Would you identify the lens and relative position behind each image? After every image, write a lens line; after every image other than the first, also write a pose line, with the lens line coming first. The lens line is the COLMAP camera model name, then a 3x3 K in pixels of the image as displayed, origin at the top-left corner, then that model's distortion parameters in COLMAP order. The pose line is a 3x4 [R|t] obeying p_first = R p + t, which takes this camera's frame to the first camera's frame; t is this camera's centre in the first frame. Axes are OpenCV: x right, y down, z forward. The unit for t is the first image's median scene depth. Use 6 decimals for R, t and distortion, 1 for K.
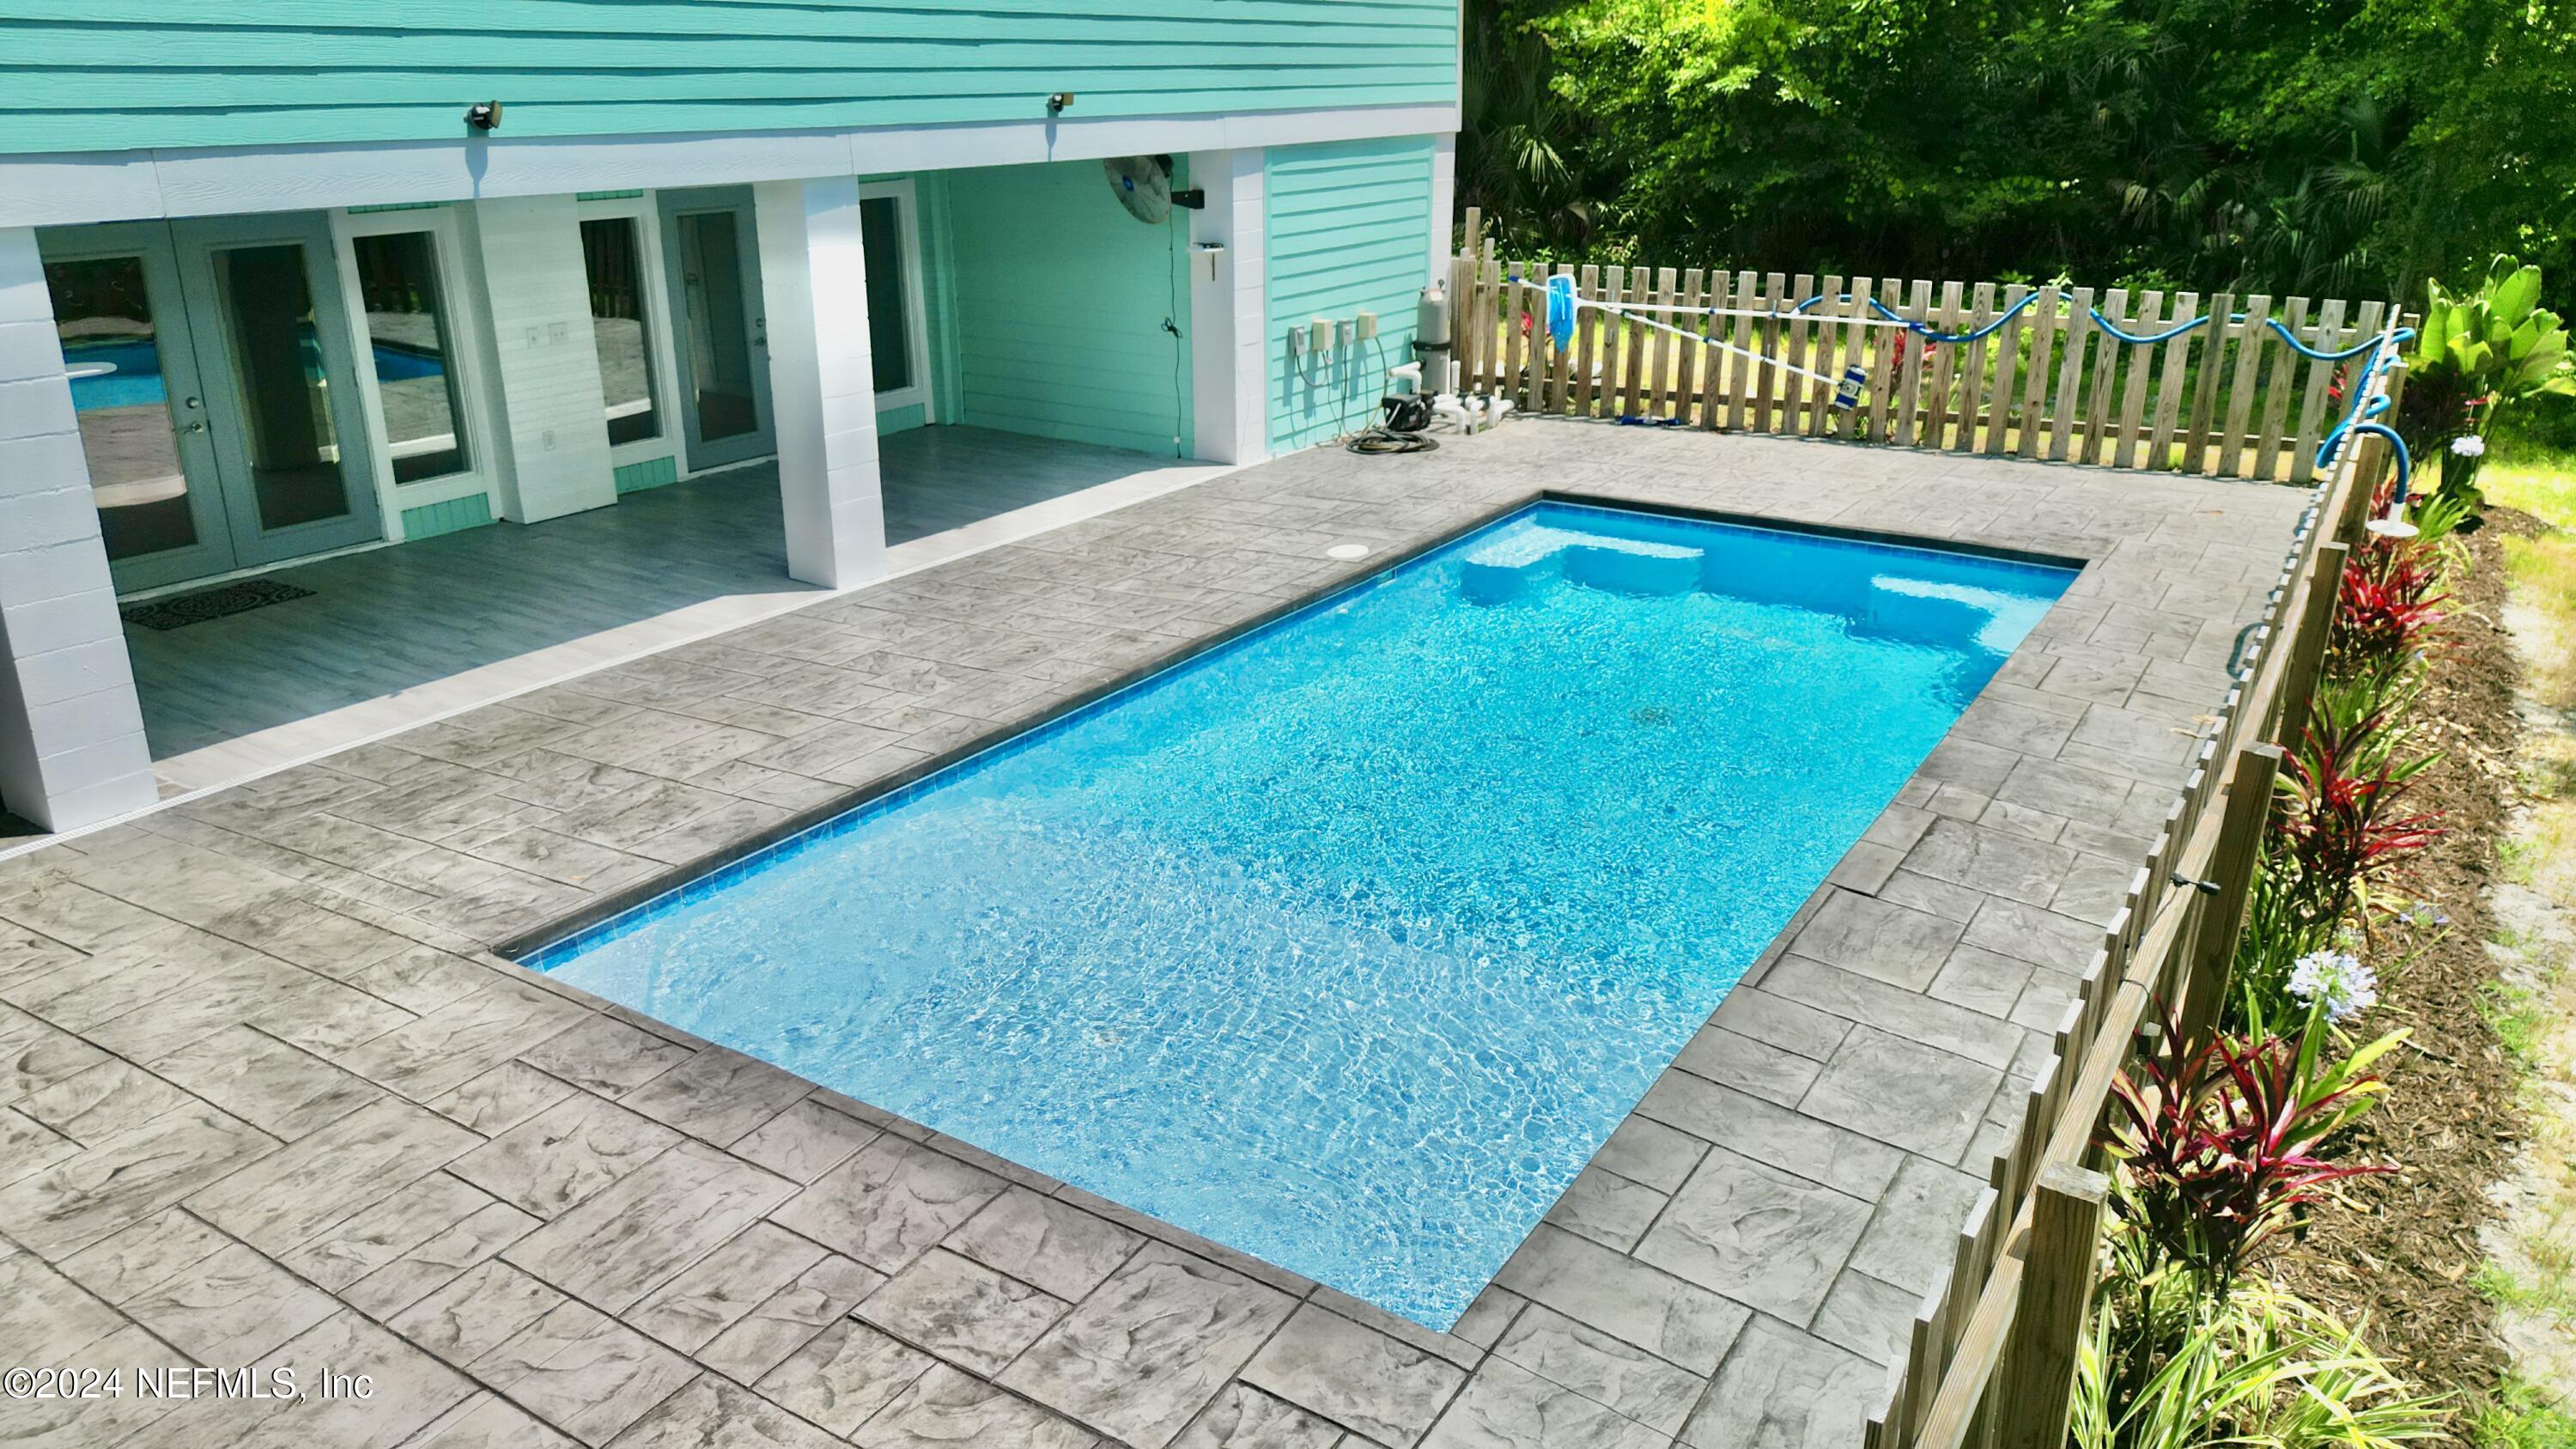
lens RADIAL K [[1806.4, 0, 1281.8], [0, 1806.4, 718.8], [0, 0, 1]] dist [0.060219, -0.058540]
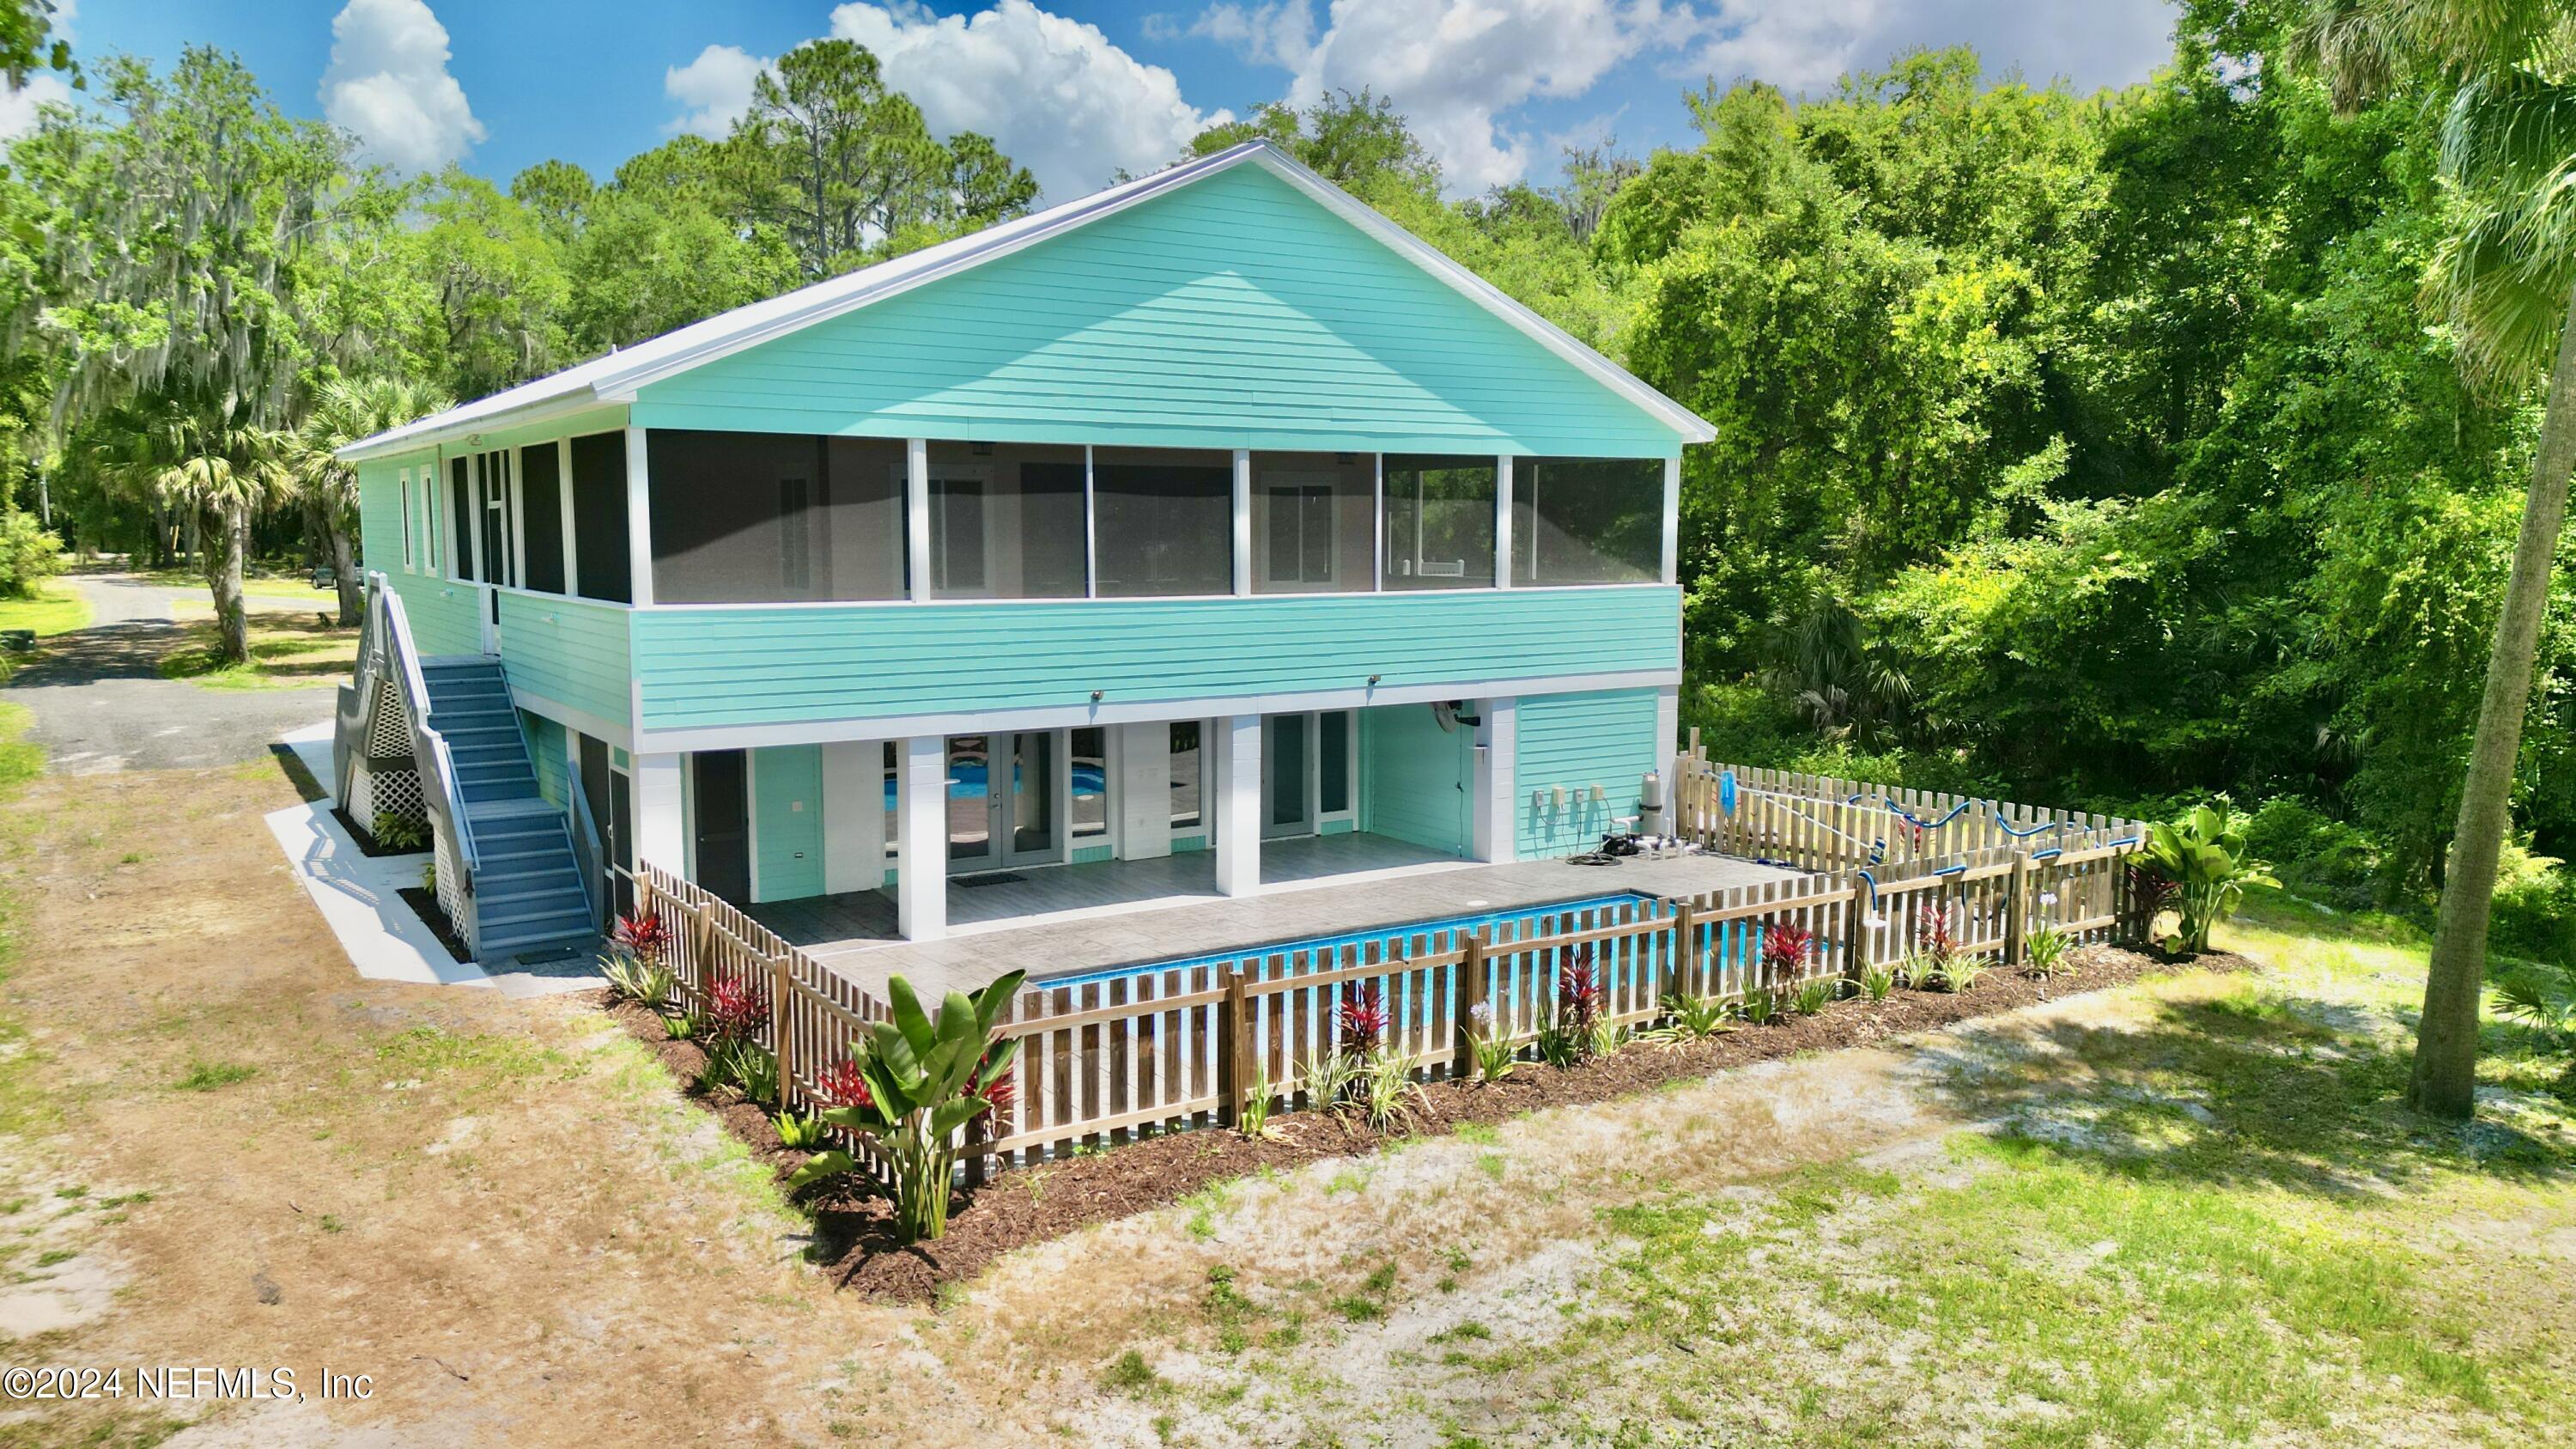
lens RADIAL K [[1806.4, 0, 1292.9], [0, 1806.4, 721.5], [0, 0, 1]] dist [0.060219, -0.058540]
pose [[0.912304, 0.047475, -0.406753, 0.840044], [-0.141912, 0.968362, -0.205268, 0.193046], [0.384139, 0.244990, 0.890178, -1.144908]]
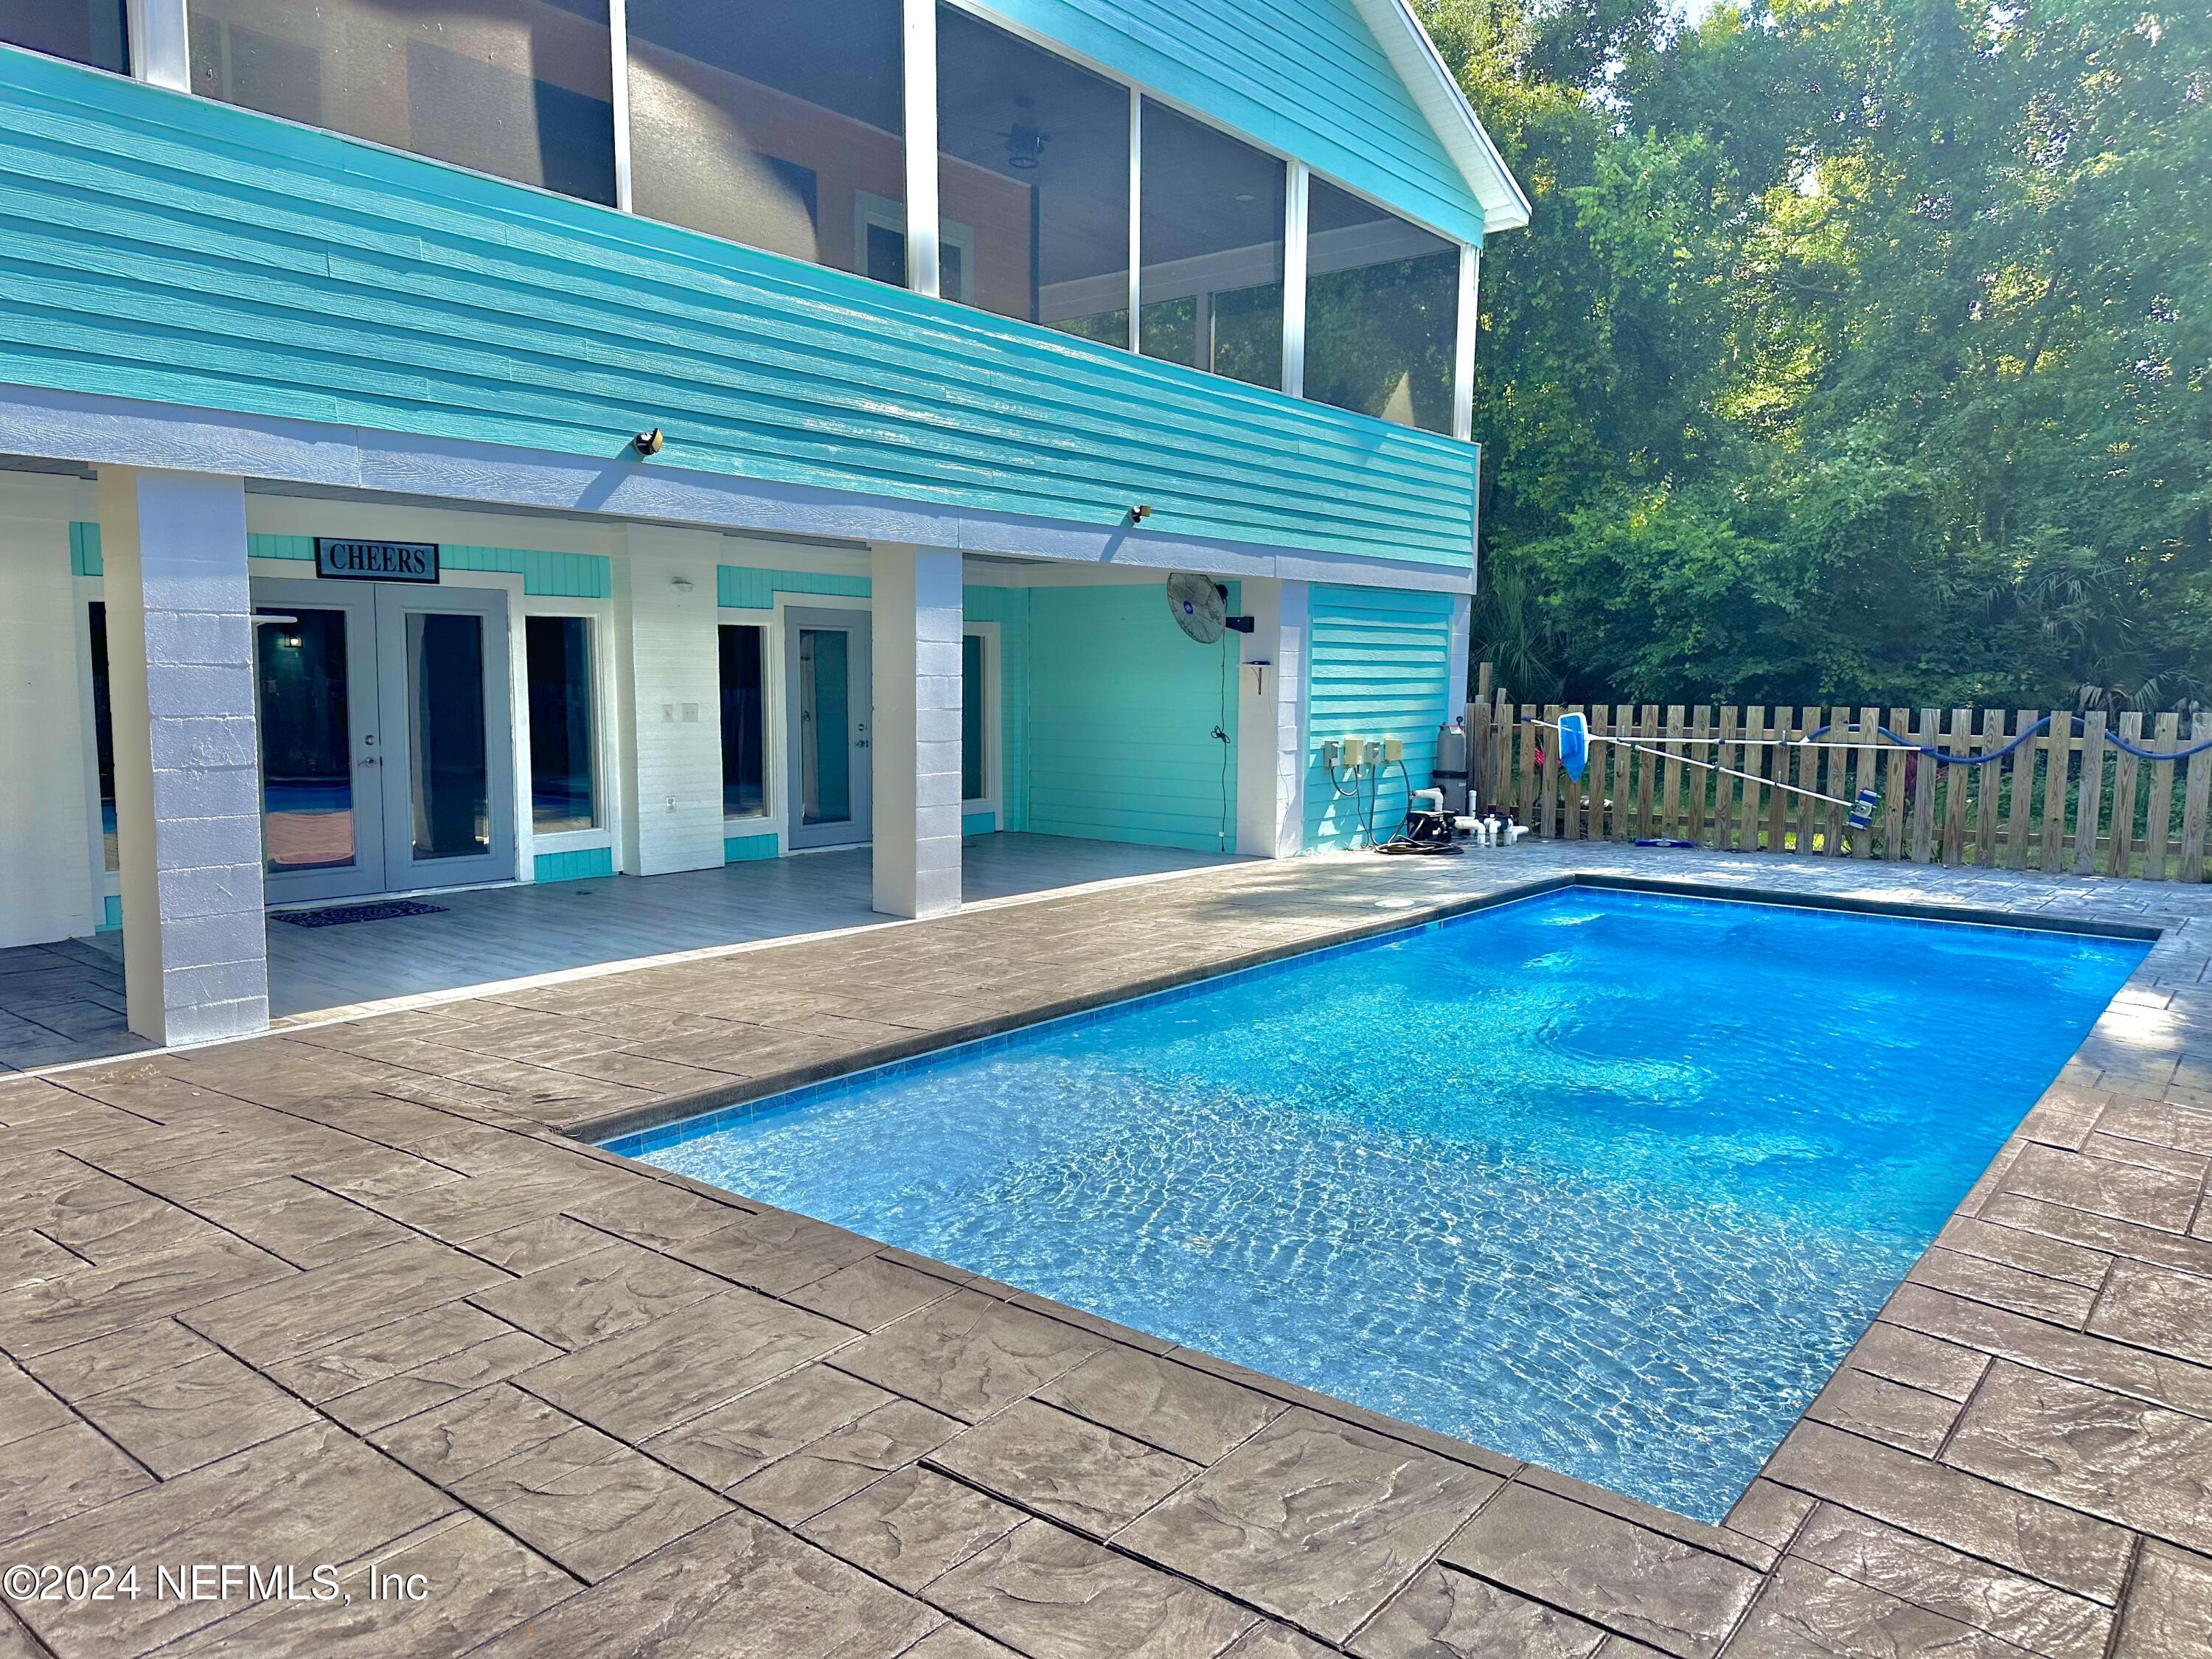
lens RADIAL K [[1546.8, 0, 1111.8], [0, 1546.8, 850.7], [0, 0, 1]] dist [0.061480, -0.072567]
pose [[0.994531, 0.022172, -0.102059, -0.046393], [-0.044857, 0.973162, -0.225708, 0.109997], [0.094315, 0.229052, 0.968834, 0.147672]]
